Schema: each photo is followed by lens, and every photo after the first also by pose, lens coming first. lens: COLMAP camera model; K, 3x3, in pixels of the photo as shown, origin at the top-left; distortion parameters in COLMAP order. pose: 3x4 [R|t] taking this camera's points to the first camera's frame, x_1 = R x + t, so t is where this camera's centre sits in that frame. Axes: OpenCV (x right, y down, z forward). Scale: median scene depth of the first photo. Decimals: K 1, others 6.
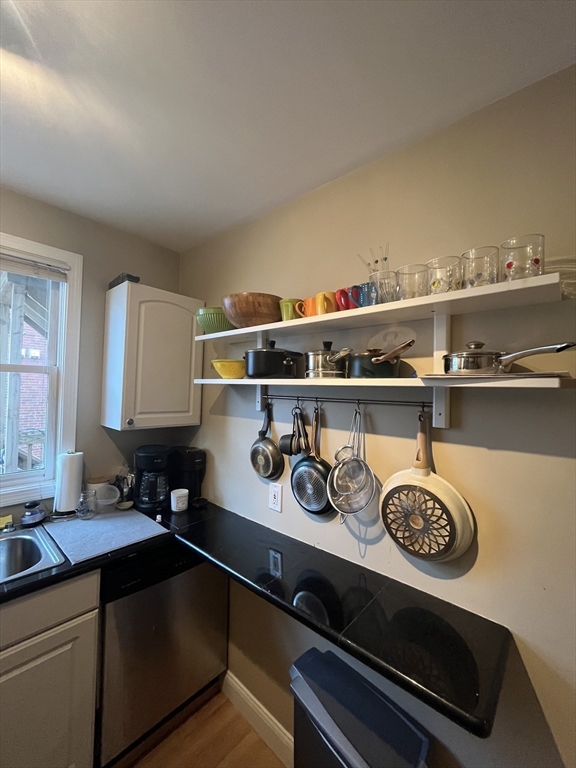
lens RADIAL K [[309.3, 0, 285.3], [0, 309.3, 381.6], [0, 0, 1]] dist [-0.001851, -0.001225]
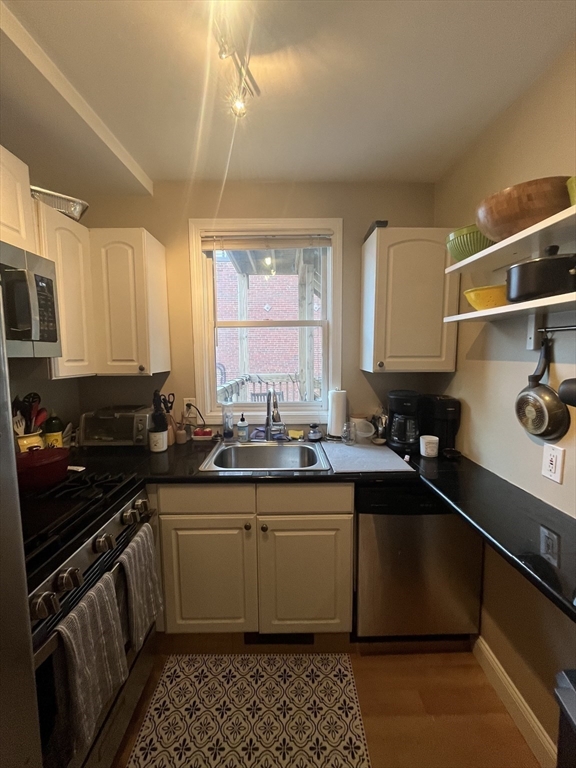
lens RADIAL K [[309.3, 0, 289.0], [0, 309.3, 382.3], [0, 0, 1]] dist [-0.001851, -0.001225]
pose [[0.684469, 0.045560, -0.727617, 0.063079], [0.041206, 0.994032, 0.101003, 0.071234], [0.727877, -0.099116, 0.678507, 0.036260]]
